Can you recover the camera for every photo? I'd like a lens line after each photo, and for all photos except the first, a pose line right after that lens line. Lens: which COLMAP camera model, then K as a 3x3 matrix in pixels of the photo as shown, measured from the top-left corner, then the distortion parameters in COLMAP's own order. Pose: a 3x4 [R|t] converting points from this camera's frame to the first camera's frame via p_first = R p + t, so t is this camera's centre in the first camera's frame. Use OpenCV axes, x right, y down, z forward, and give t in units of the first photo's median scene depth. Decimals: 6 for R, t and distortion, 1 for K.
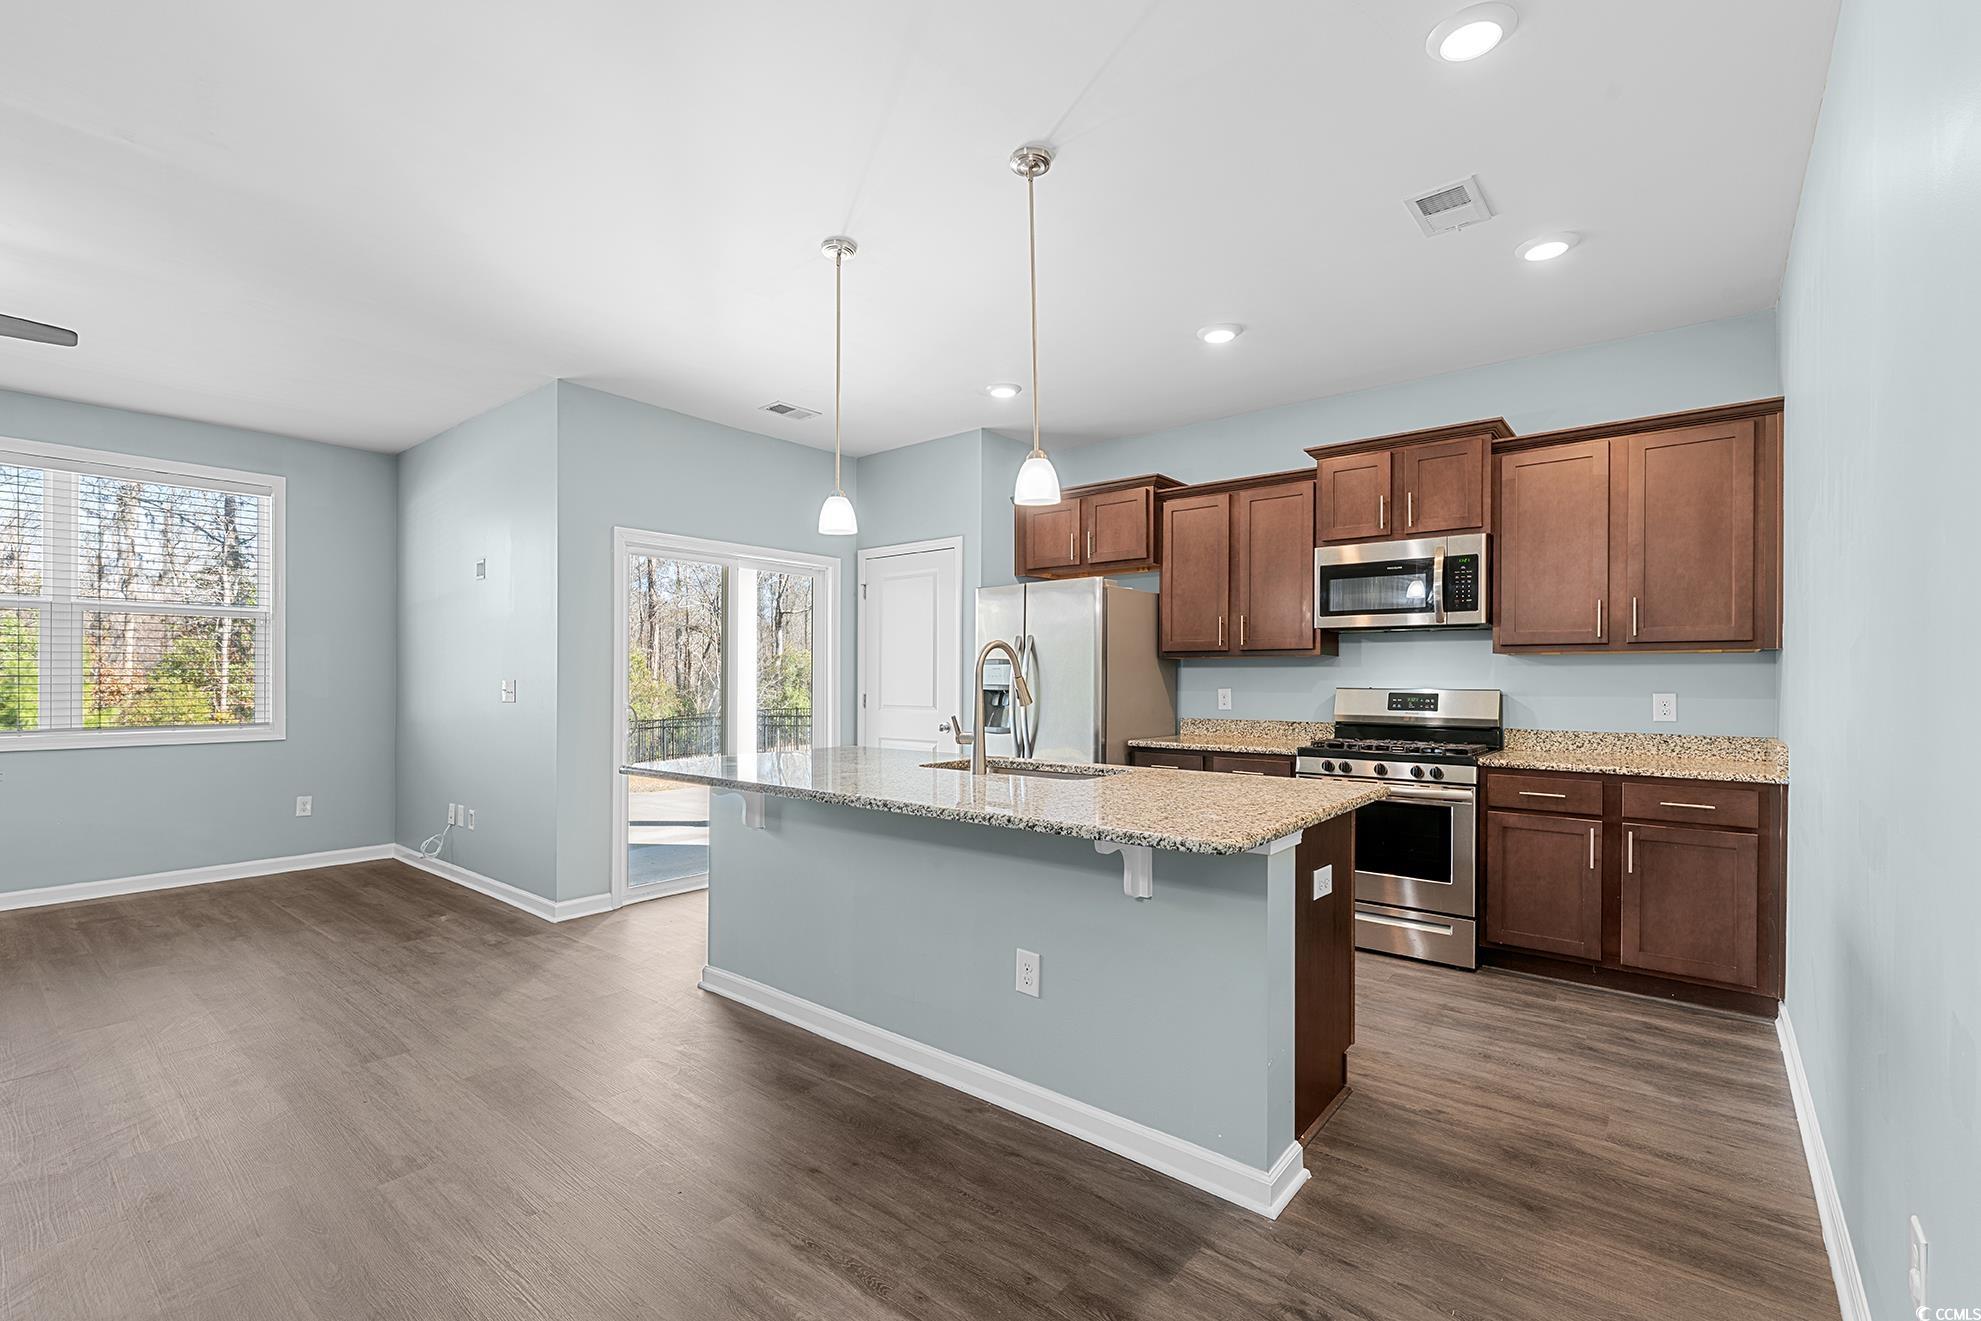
lens RADIAL K [[872.2, 0, 990.8], [0, 872.2, 678.9], [0, 0, 1]] dist [0.003643, 0.002090]
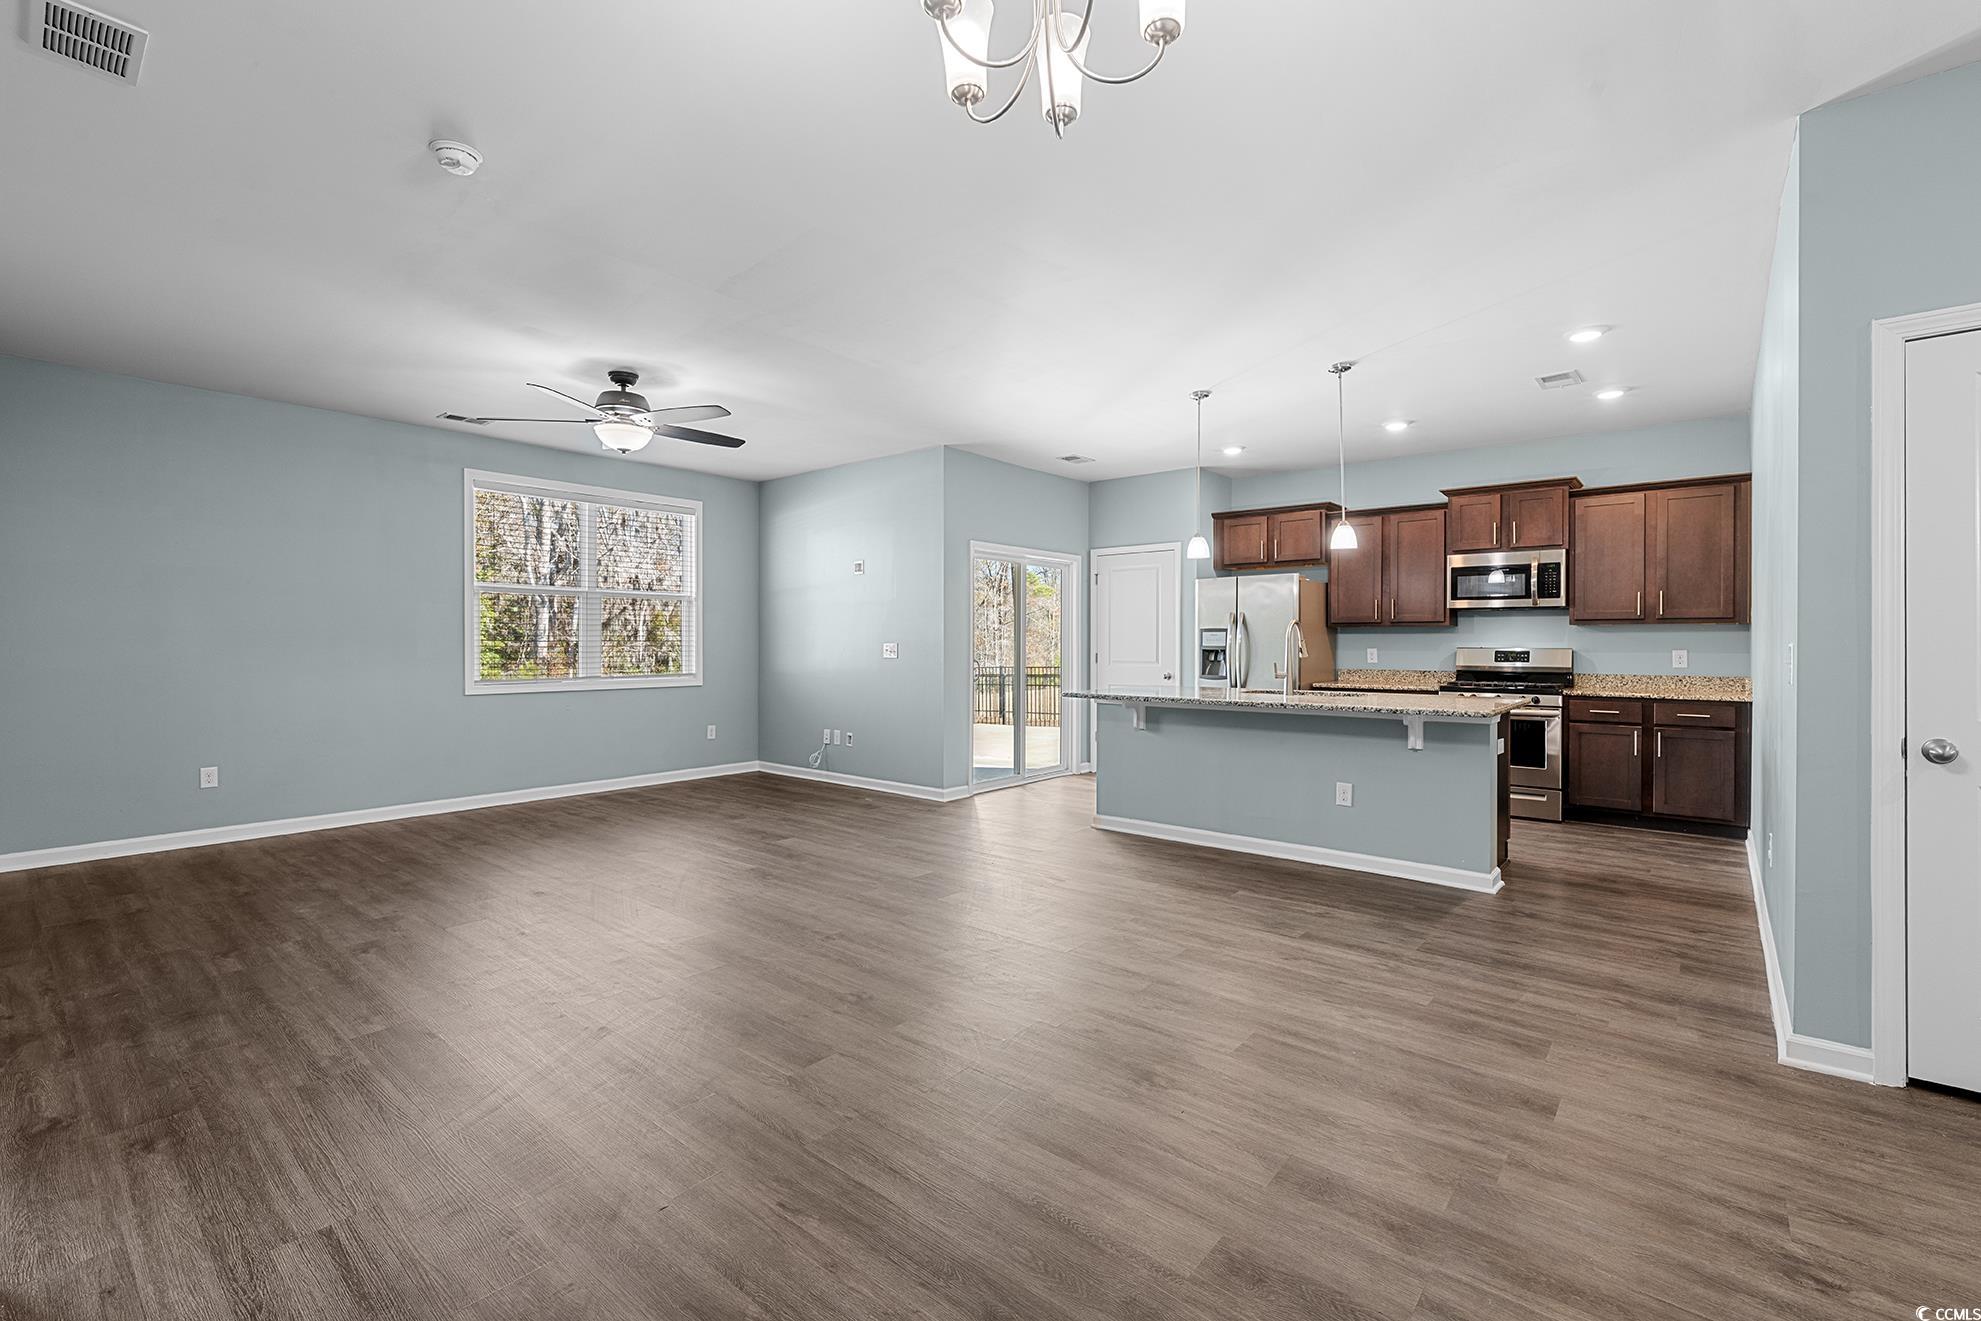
lens RADIAL K [[872.2, 0, 989.0], [0, 872.2, 643.4], [0, 0, 1]] dist [0.003643, 0.002090]
pose [[0.999923, -0.001604, -0.012280, -0.454823], [0.001608, 0.999999, 0.000313, 0.001839], [0.012280, -0.000333, 0.999925, -0.591088]]
